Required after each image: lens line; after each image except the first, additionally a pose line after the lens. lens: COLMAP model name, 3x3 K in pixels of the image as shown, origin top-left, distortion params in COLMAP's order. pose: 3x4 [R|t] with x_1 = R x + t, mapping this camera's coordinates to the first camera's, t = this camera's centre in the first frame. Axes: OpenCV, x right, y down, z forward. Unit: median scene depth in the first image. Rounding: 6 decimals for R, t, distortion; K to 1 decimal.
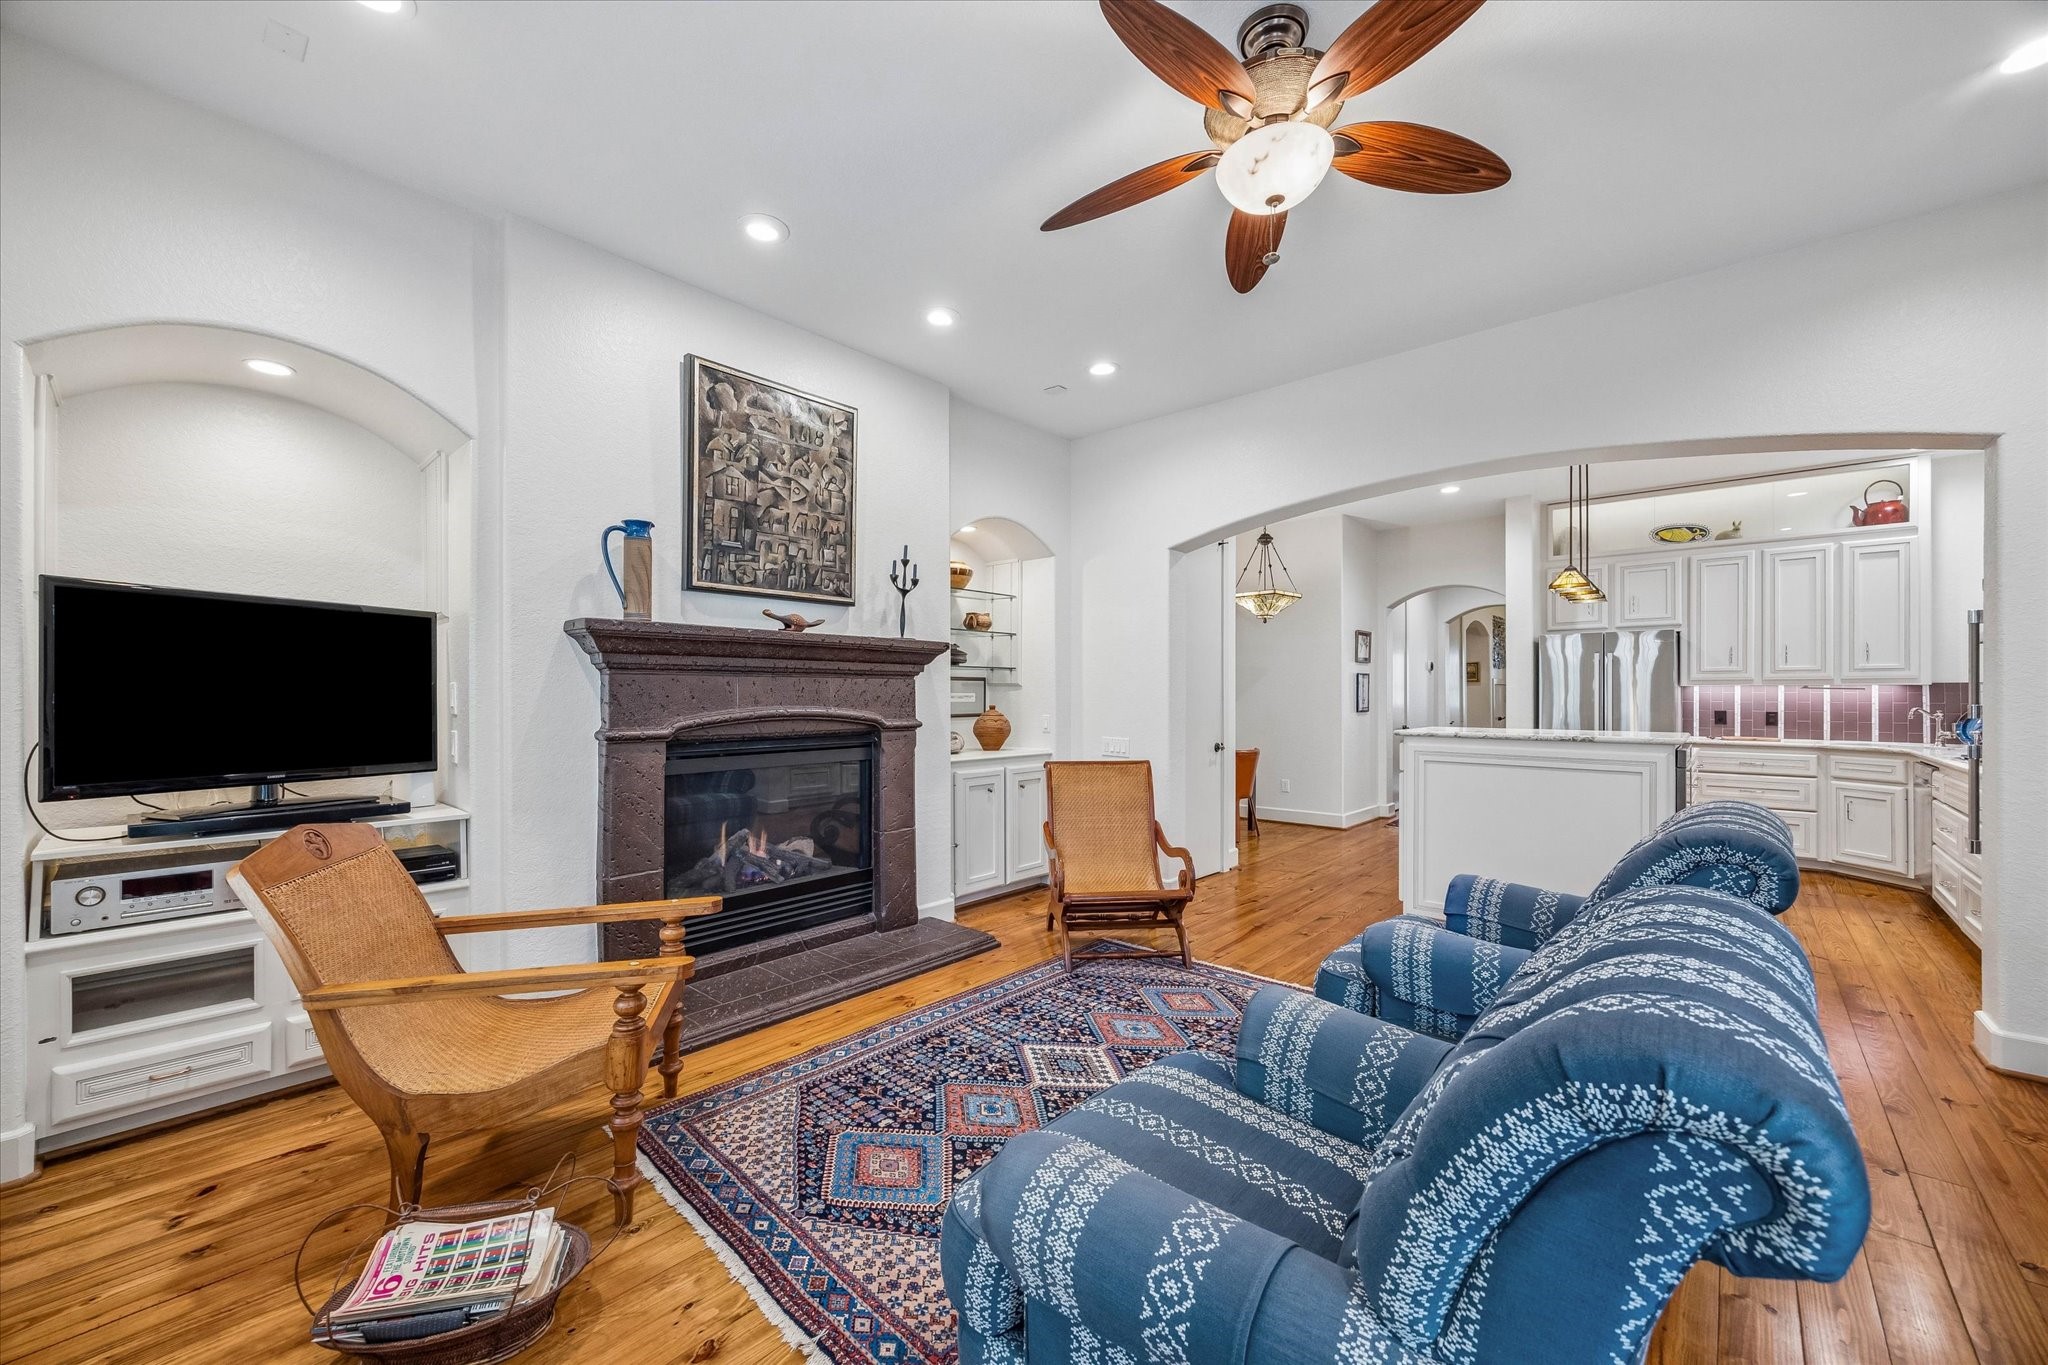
lens RADIAL K [[783.7, 0, 1026.1], [0, 783.7, 697.4], [0, 0, 1]] dist [0.000809, -0.000101]
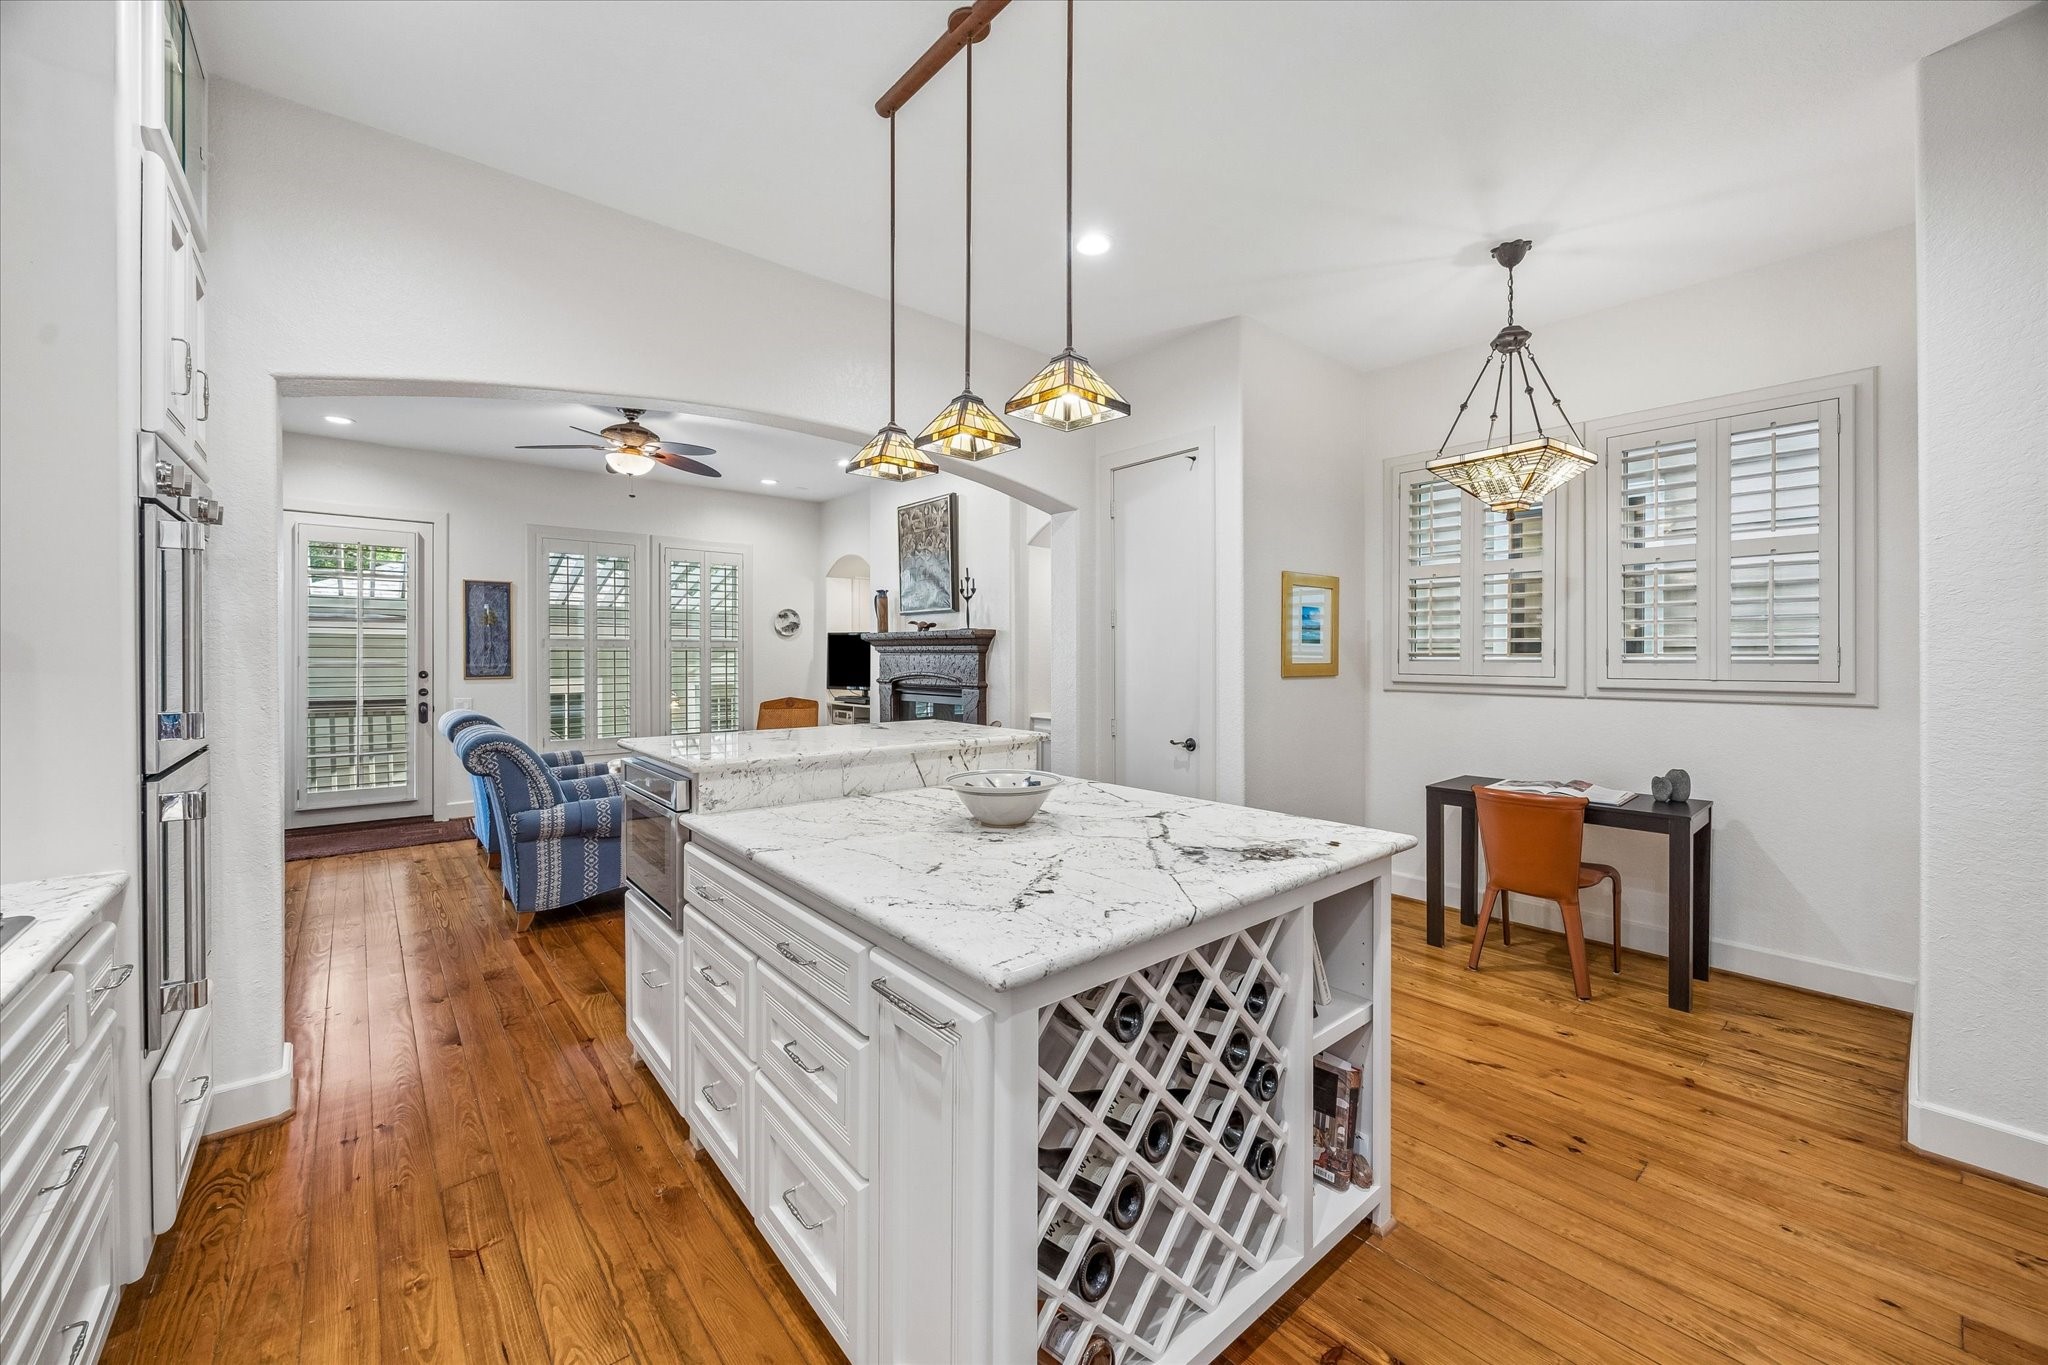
lens RADIAL K [[803.4, 0, 1026.7], [0, 803.4, 659.0], [0, 0, 1]] dist [-0.001554, 0.000091]
pose [[-0.142128, 0.006139, -0.989829, 1.490070], [-0.004290, 0.999968, 0.006818, -0.029359], [0.989839, 0.005215, -0.142097, 1.442505]]
